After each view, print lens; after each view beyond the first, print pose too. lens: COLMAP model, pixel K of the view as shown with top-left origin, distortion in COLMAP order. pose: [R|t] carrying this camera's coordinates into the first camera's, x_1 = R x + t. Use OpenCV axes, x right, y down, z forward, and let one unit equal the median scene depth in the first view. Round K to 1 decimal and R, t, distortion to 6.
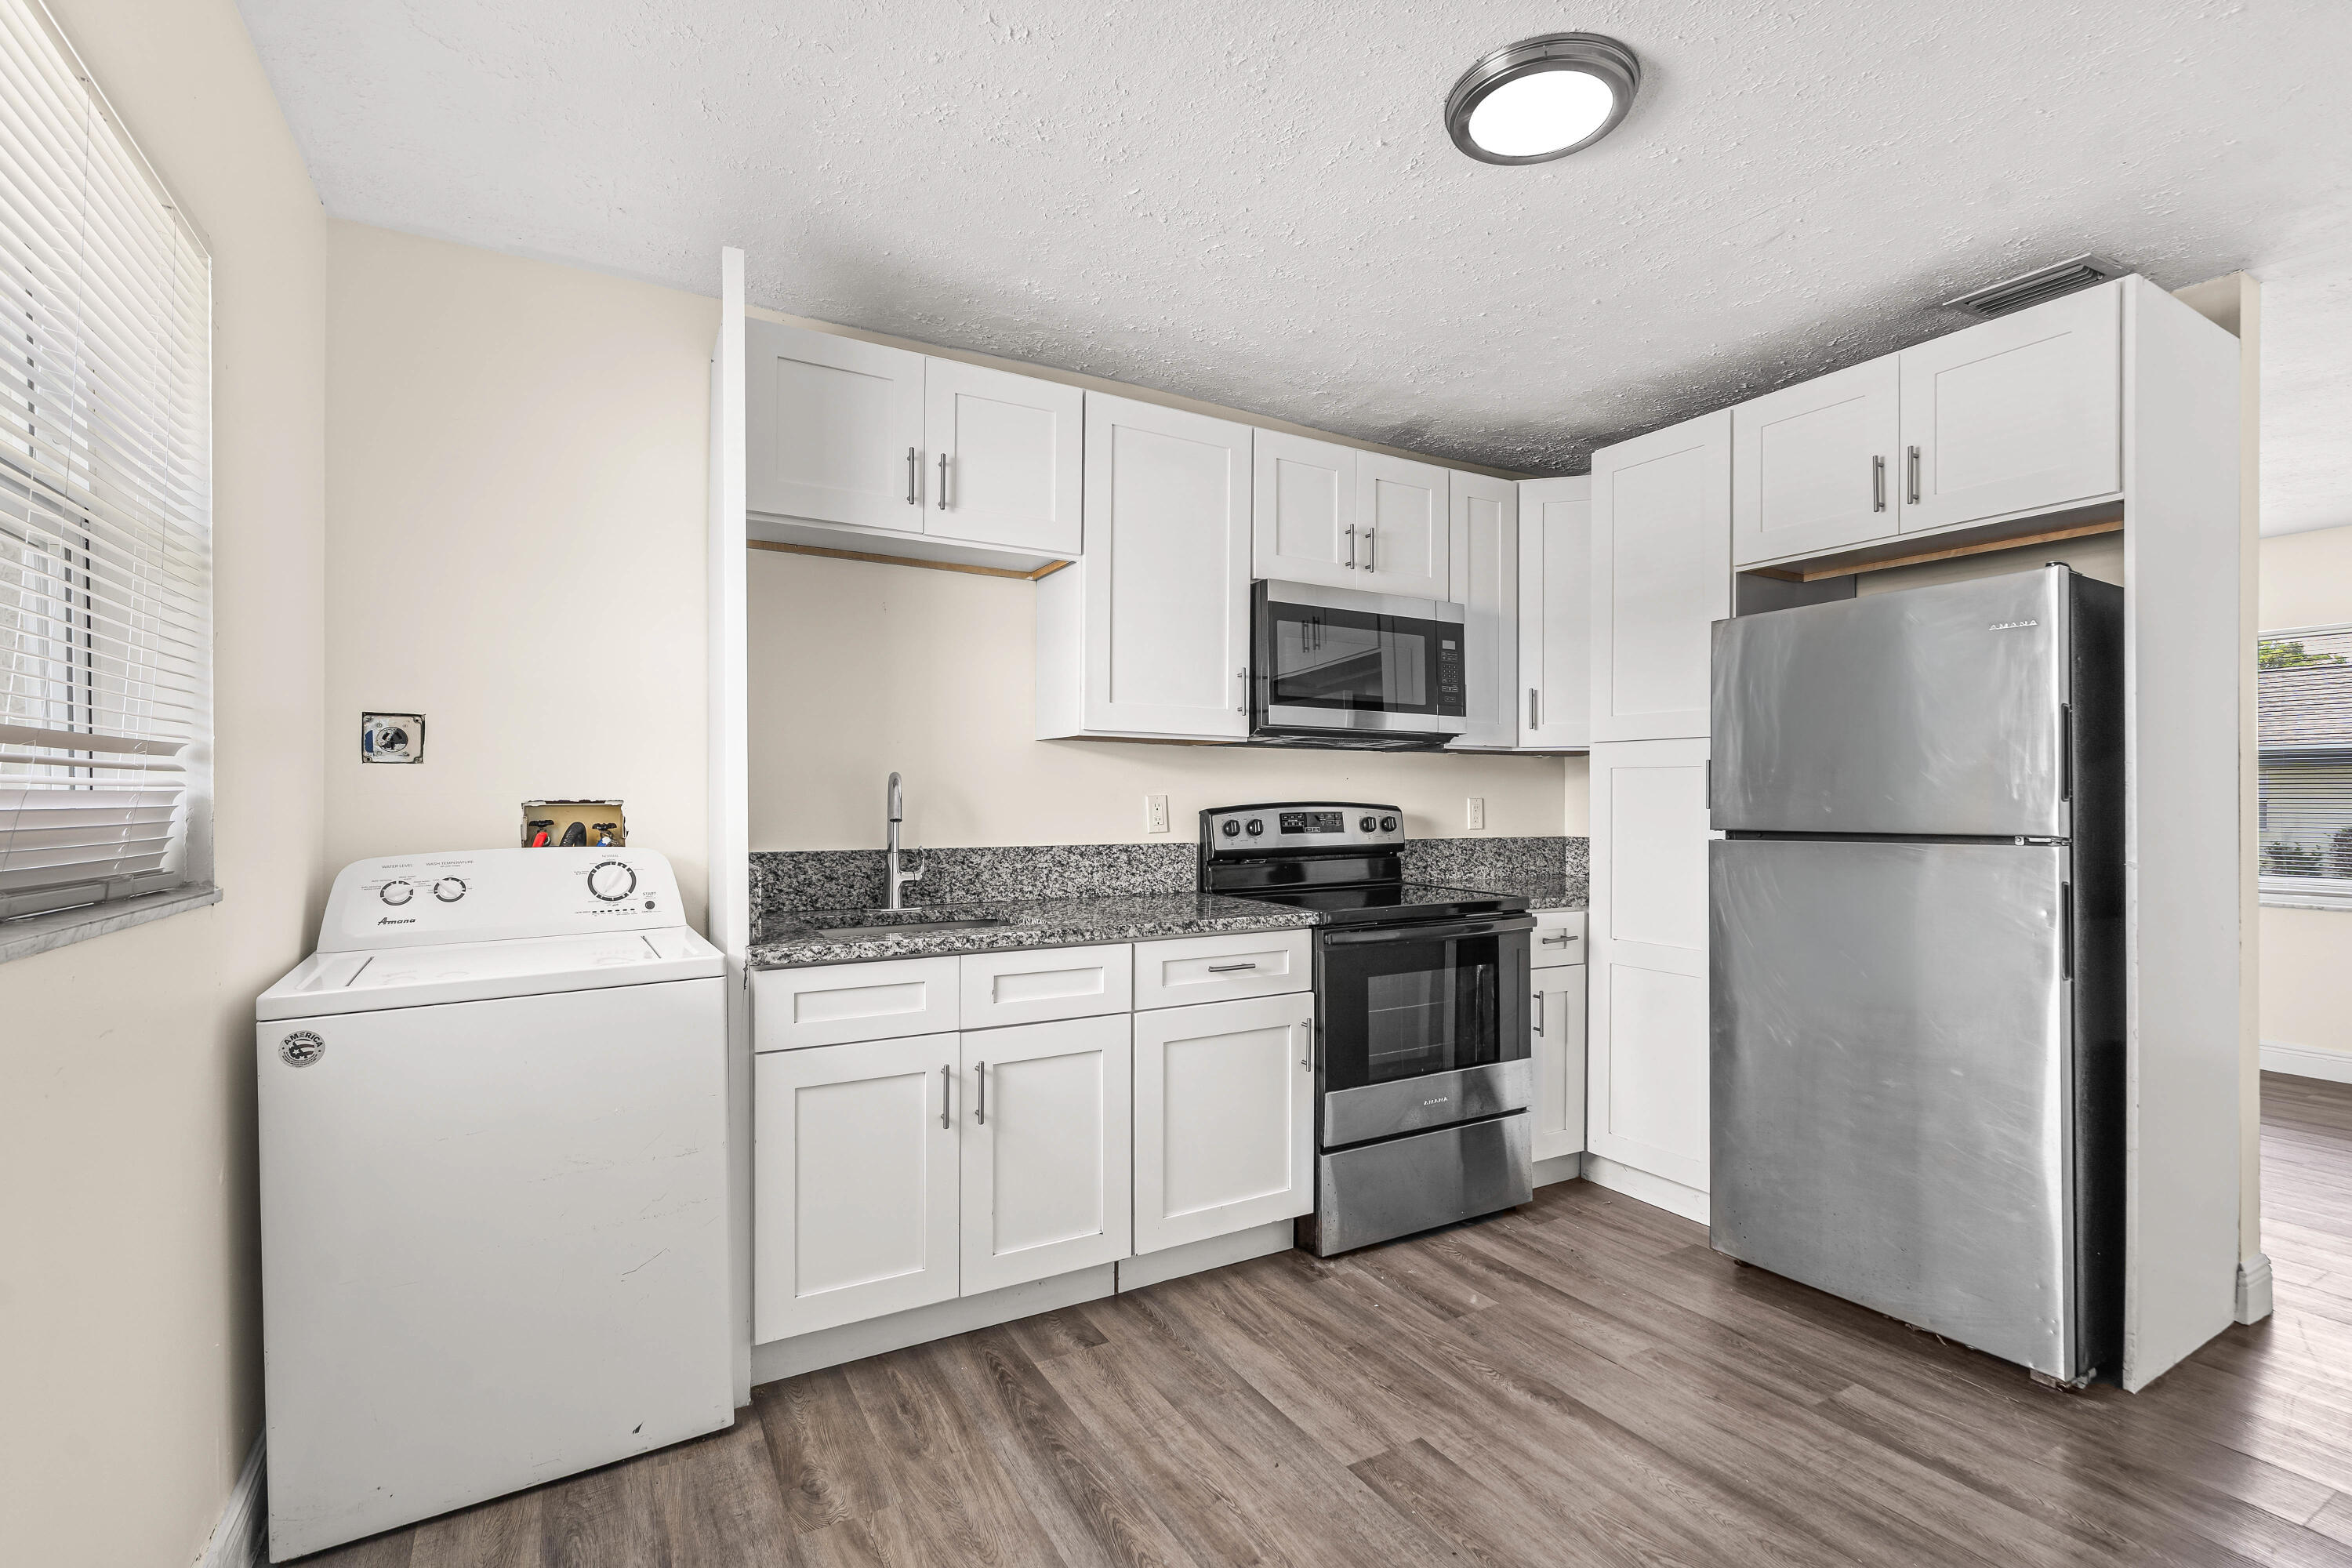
lens RADIAL K [[1083.6, 0, 1173.4], [0, 1083.6, 786.8], [0, 0, 1]] dist [0.005398, 0.000015]
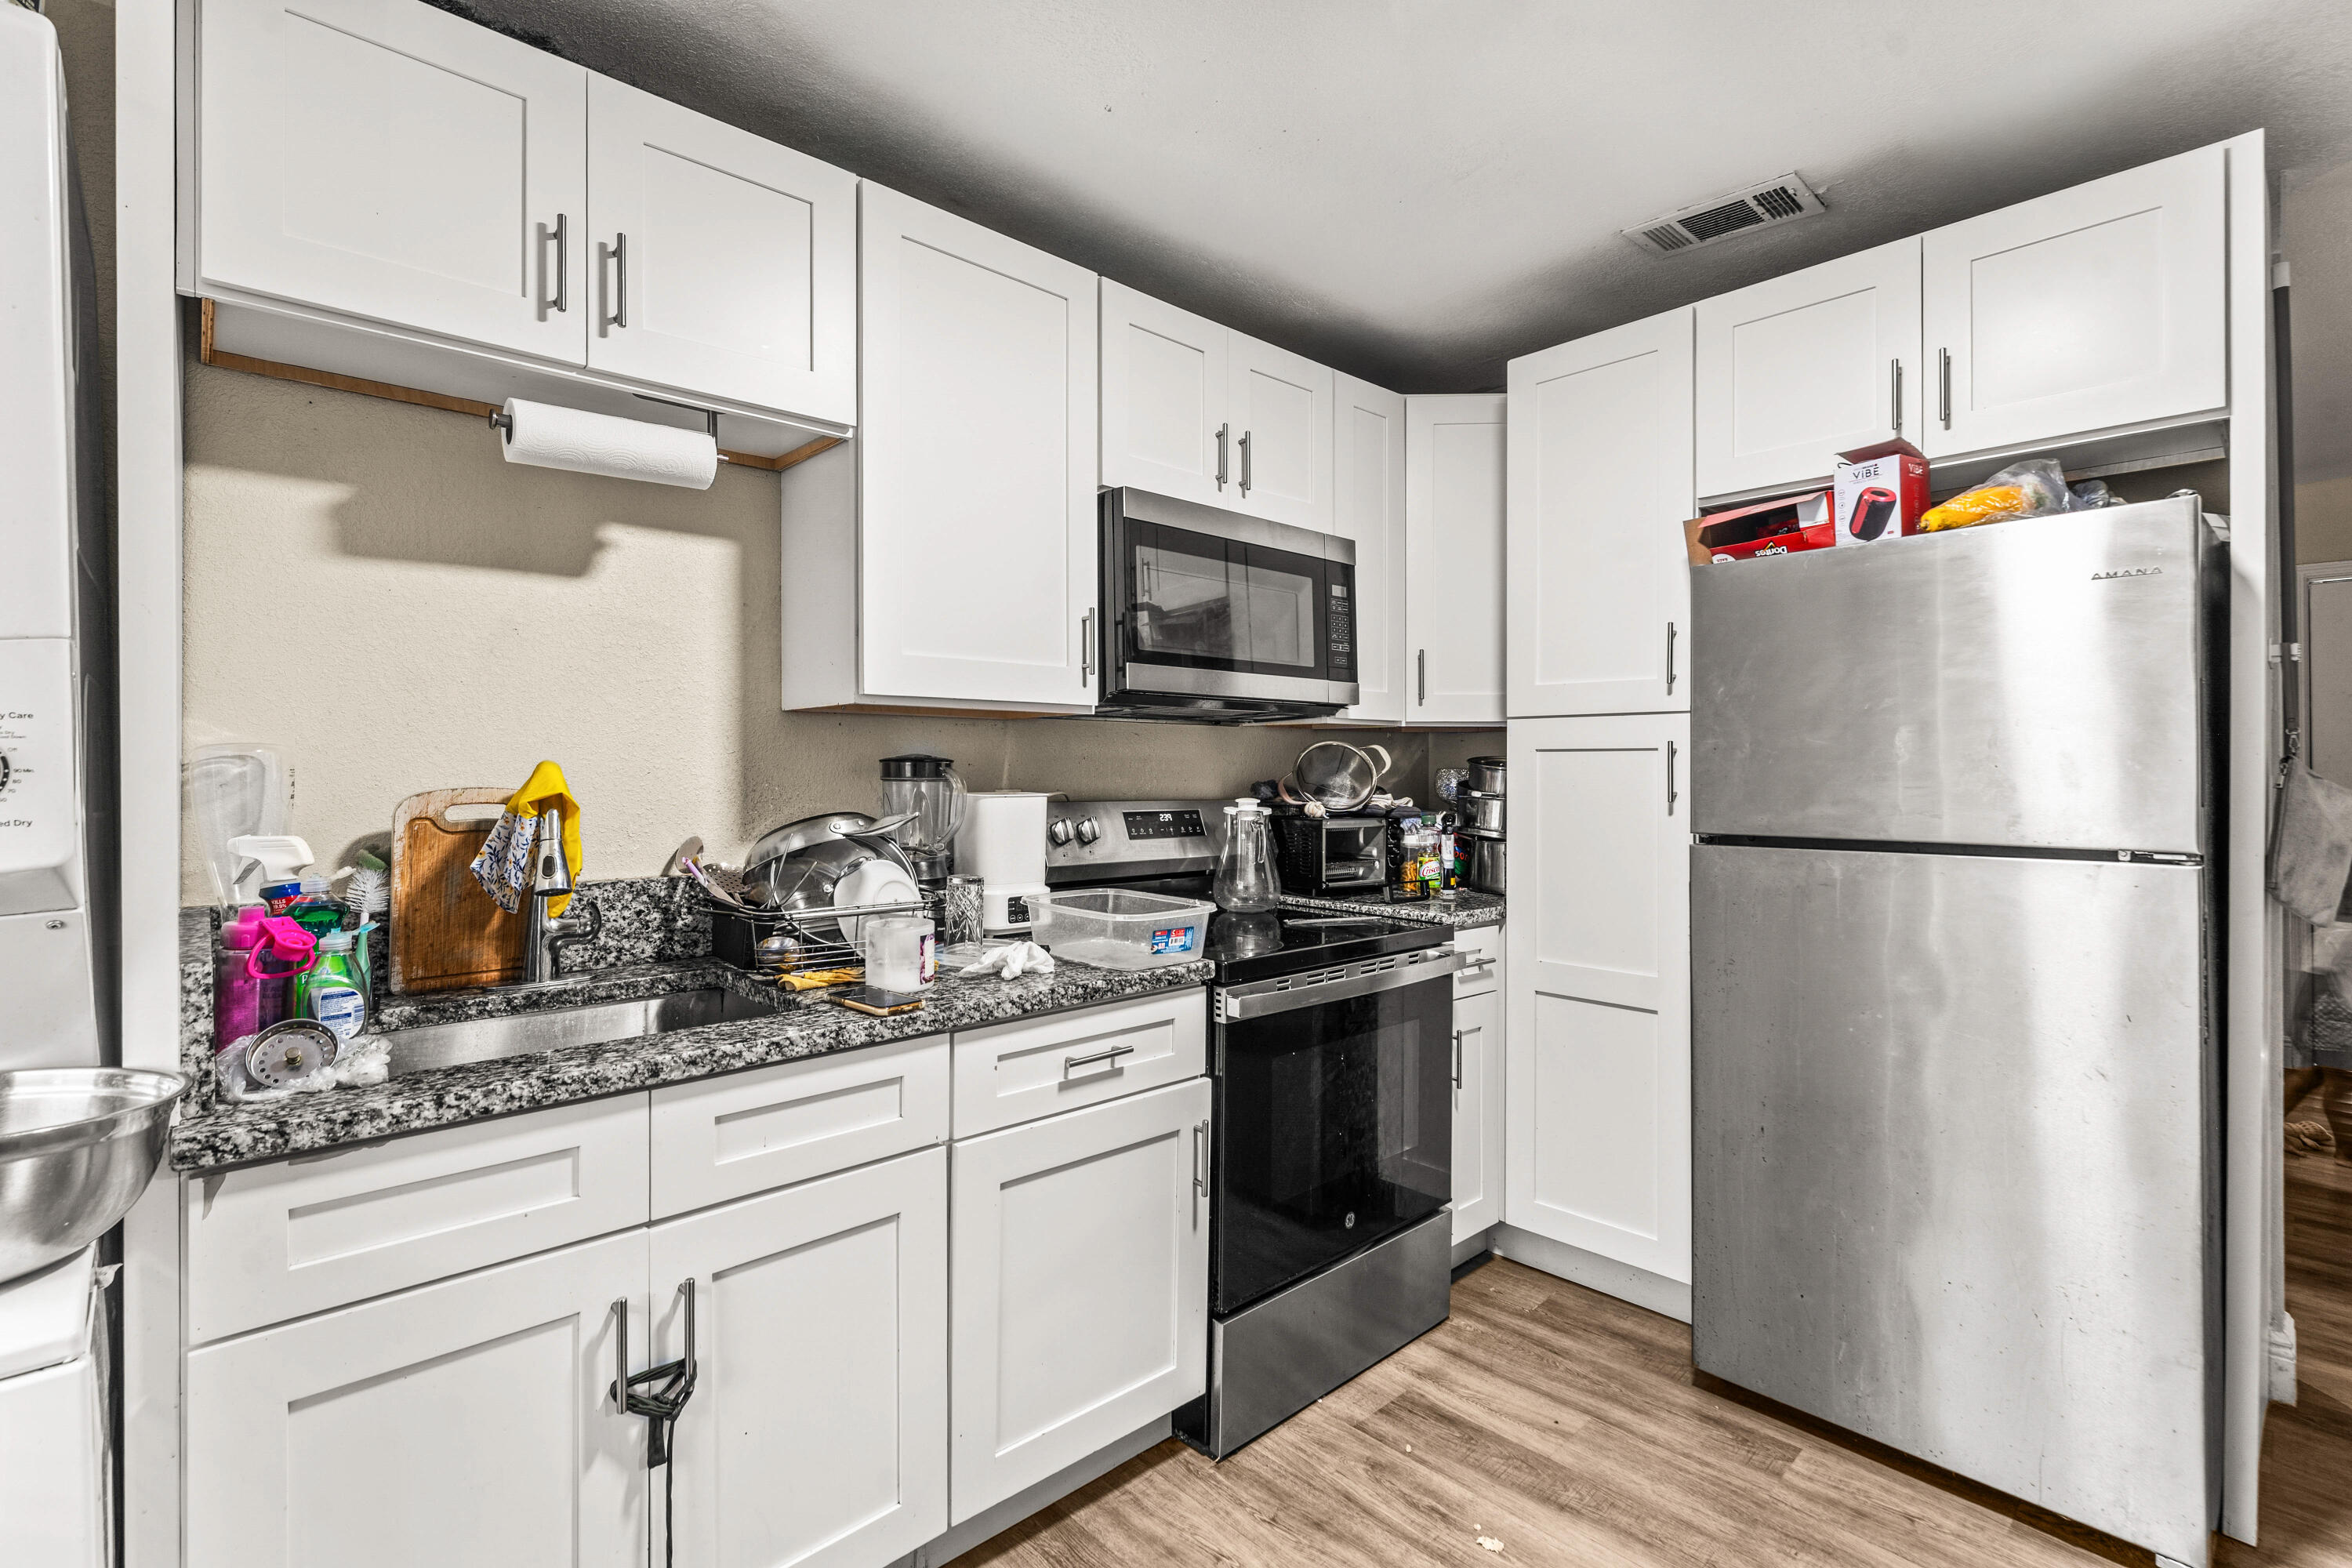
lens RADIAL K [[1083.6, 0, 1200.4], [0, 1083.6, 745.9], [0, 0, 1]] dist [0.005398, 0.000015]
pose [[0.965559, 0.003871, 0.260156, -0.049501], [-0.005061, 0.999980, 0.003906, -0.022159], [-0.260135, -0.005088, 0.965559, 0.282440]]
